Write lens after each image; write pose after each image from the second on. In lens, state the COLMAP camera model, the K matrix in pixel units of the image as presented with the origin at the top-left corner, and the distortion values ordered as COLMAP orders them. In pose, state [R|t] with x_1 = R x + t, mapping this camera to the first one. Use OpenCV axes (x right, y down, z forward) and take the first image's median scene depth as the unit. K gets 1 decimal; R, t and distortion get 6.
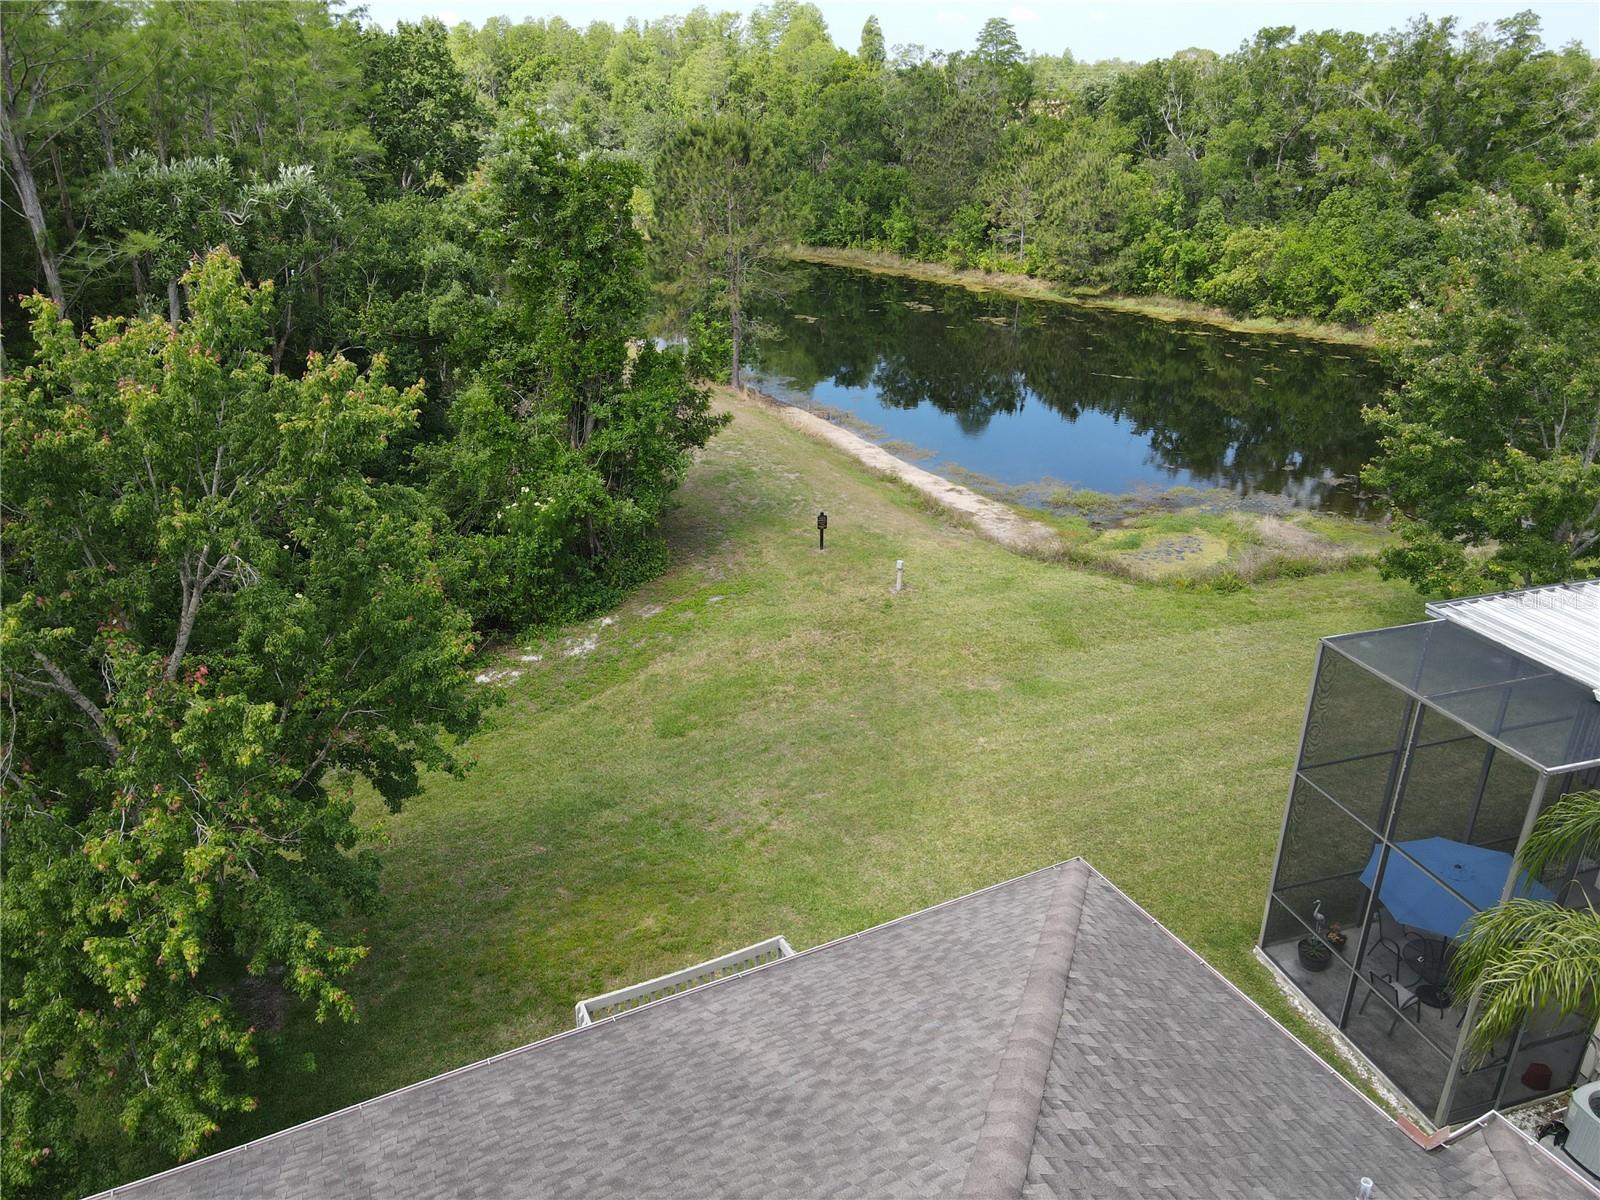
lens RADIAL K [[1198.5, 0, 822.8], [0, 1198.5, 620.5], [0, 0, 1]] dist [0.019737, -0.013811]
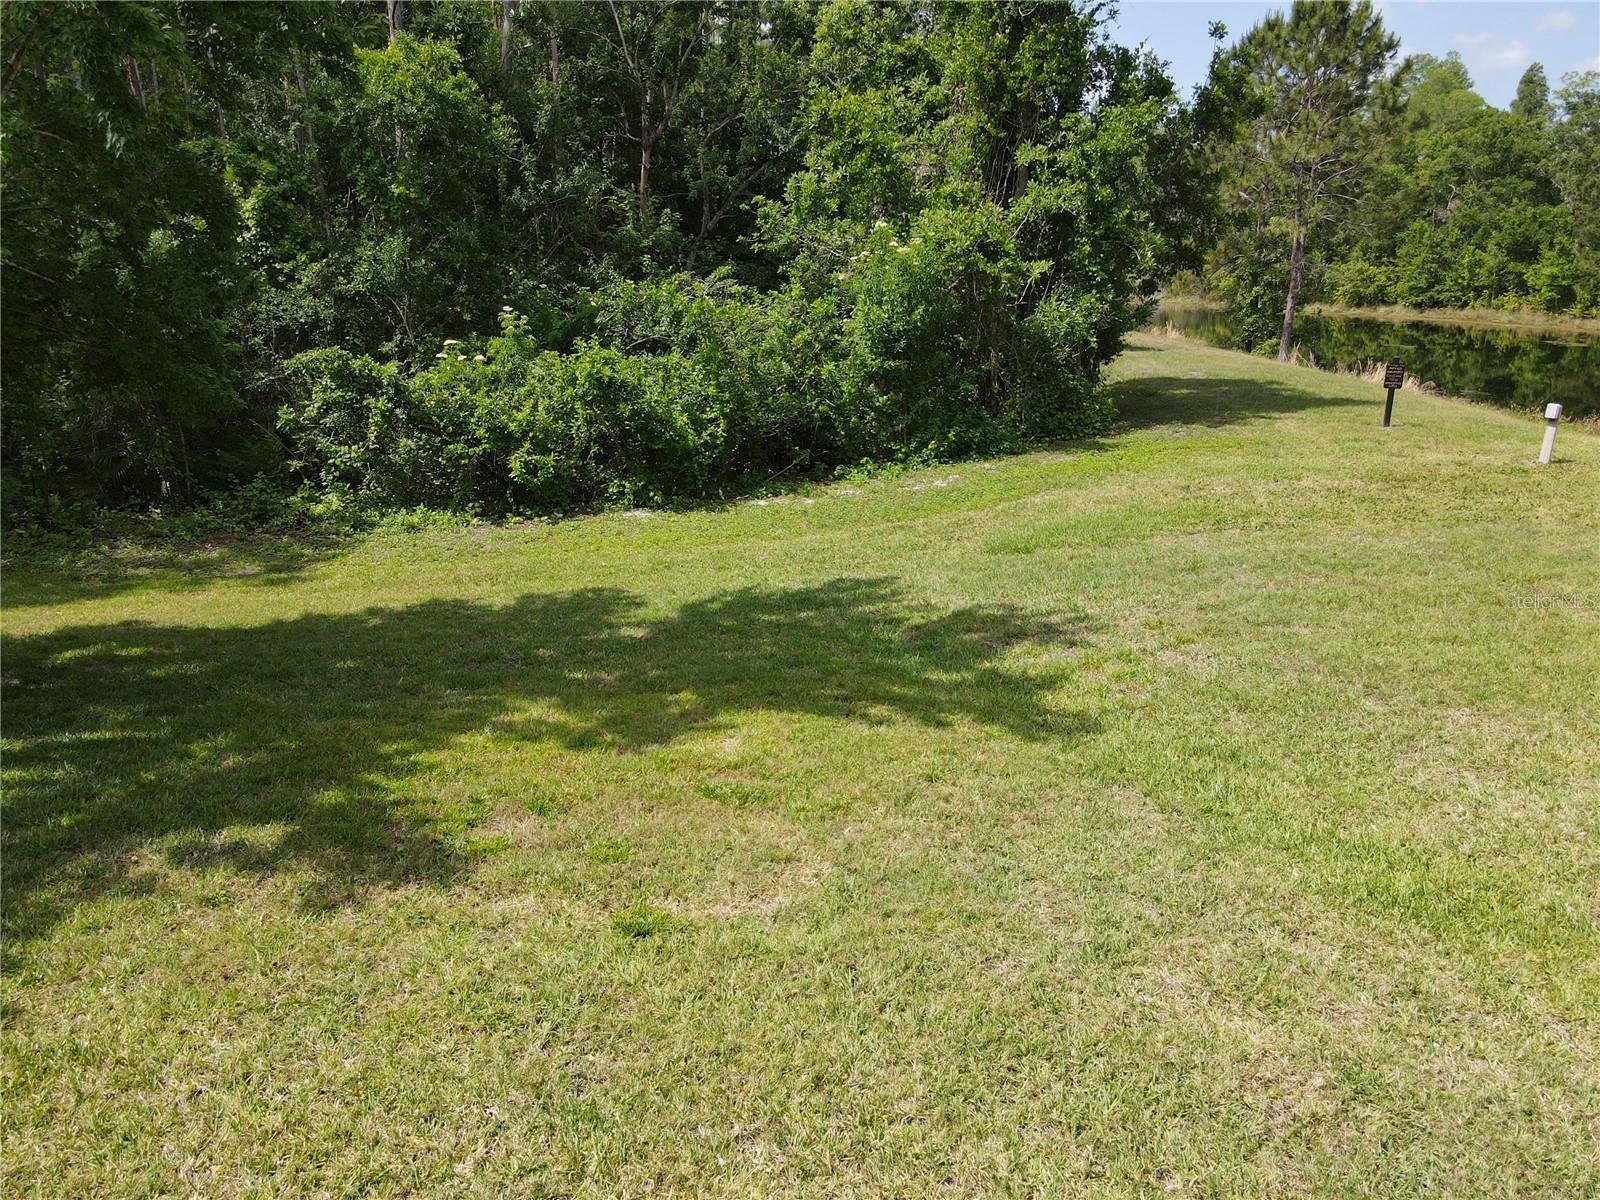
lens RADIAL K [[1198.5, 0, 796.8], [0, 1198.5, 572.6], [0, 0, 1]] dist [0.019737, -0.013811]
pose [[0.885222, 0.112955, -0.451246, 0.005941], [-0.185565, 0.975290, -0.119897, 0.045690], [0.426552, 0.189871, 0.884309, 0.134726]]
